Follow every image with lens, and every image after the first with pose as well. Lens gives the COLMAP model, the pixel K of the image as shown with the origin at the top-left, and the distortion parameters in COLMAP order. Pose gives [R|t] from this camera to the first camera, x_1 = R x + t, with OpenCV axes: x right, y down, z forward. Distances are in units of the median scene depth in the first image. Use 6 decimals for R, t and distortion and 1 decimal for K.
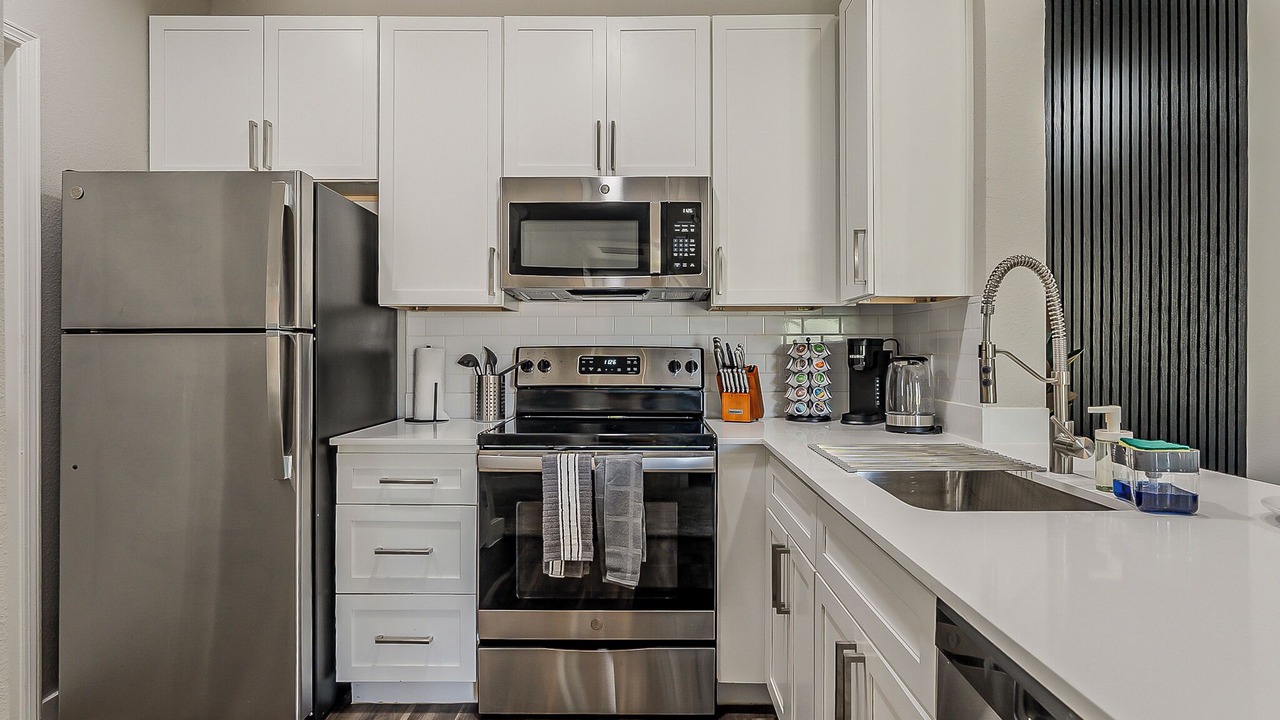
lens RADIAL K [[648.8, 0, 655.3], [0, 648.8, 353.5], [0, 0, 1]] dist [-0.005261, 0.003713]
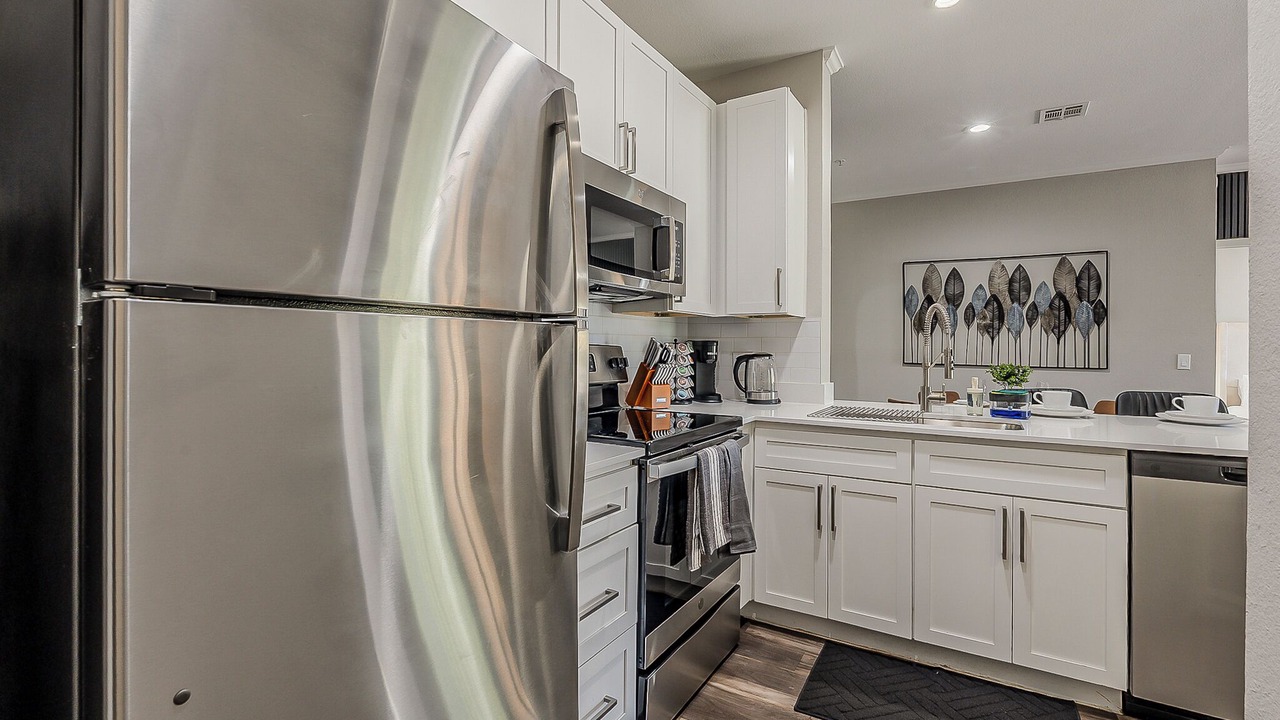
lens RADIAL K [[564.9, 0, 640.0], [0, 564.9, 343.8], [0, 0, 1]] dist [-0.005208, 0.001164]
pose [[0.517807, 0.009815, 0.855441, -0.844705], [-0.006636, 0.999950, -0.007456, -0.006786], [-0.855472, -0.001816, 0.517847, 0.533376]]
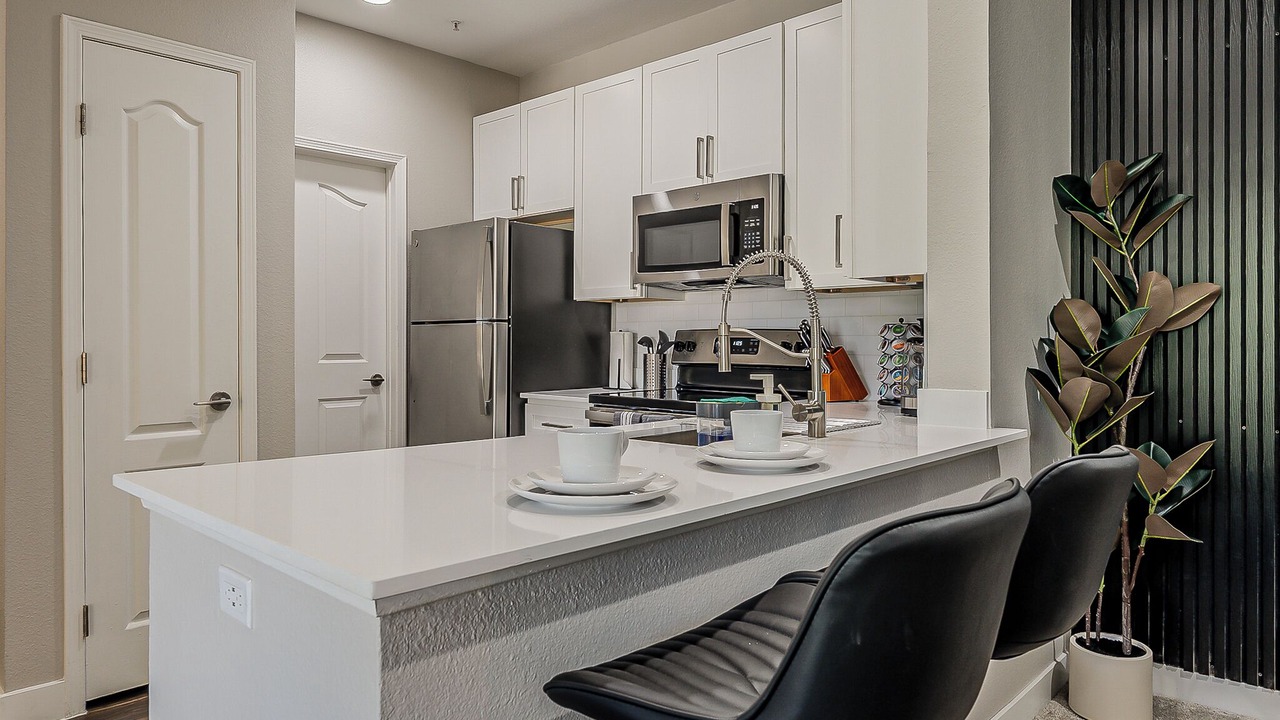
lens RADIAL K [[836.1, 0, 631.6], [0, 836.1, 334.5], [0, 0, 1]] dist [-0.003164, 0.000127]
pose [[0.725100, -0.004365, -0.688630, 0.884806], [0.000469, 0.999983, -0.005845, 0.007461], [0.688643, 0.003915, 0.725090, -0.185848]]
